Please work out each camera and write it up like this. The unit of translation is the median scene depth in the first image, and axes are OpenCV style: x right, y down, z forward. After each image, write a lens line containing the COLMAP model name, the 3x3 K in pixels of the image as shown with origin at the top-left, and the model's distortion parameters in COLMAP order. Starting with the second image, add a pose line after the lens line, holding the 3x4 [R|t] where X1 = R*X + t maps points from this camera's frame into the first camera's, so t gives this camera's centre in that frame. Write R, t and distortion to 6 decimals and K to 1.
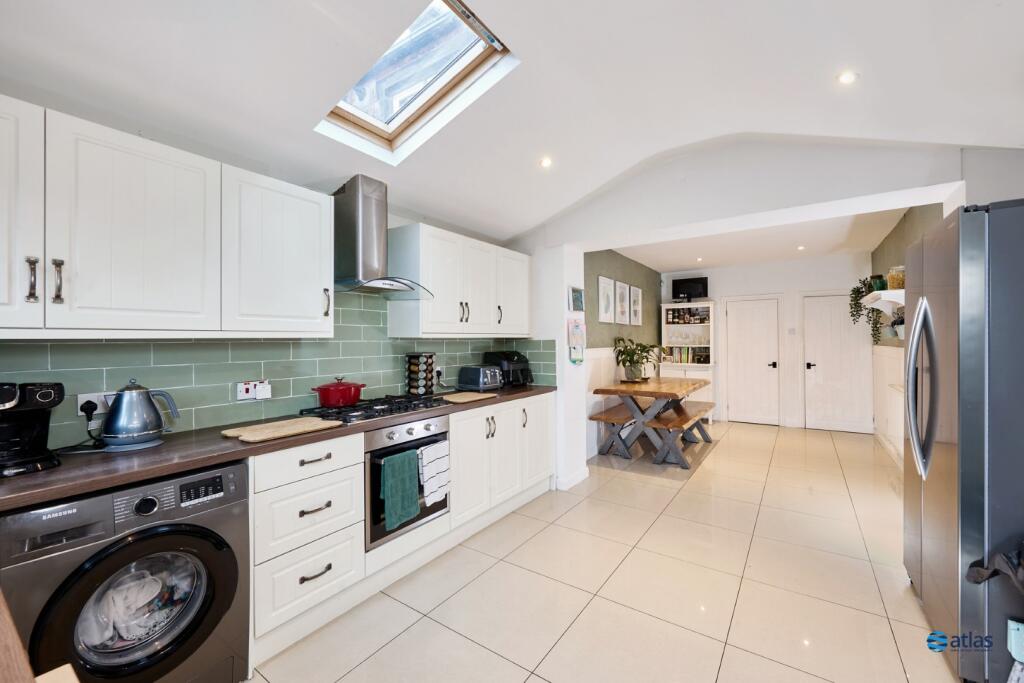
lens RADIAL K [[411.7, 0, 512.0], [0, 411.7, 341.5], [0, 0, 1]] dist [-0.000531, -0.000025]
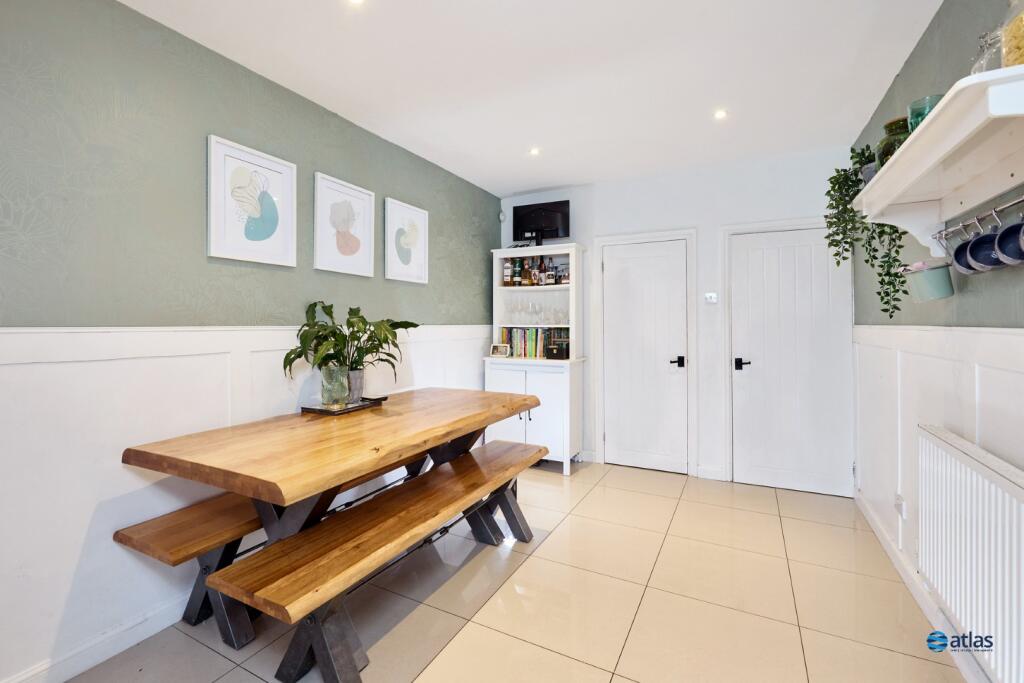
lens RADIAL K [[441.5, 0, 510.6], [0, 441.5, 324.5], [0, 0, 1]] dist [-0.000964, -0.000038]
pose [[0.992722, 0.004795, 0.120330, 0.336898], [-0.004900, 0.999988, 0.000576, 0.008921], [-0.120326, -0.001161, 0.992734, 0.440357]]
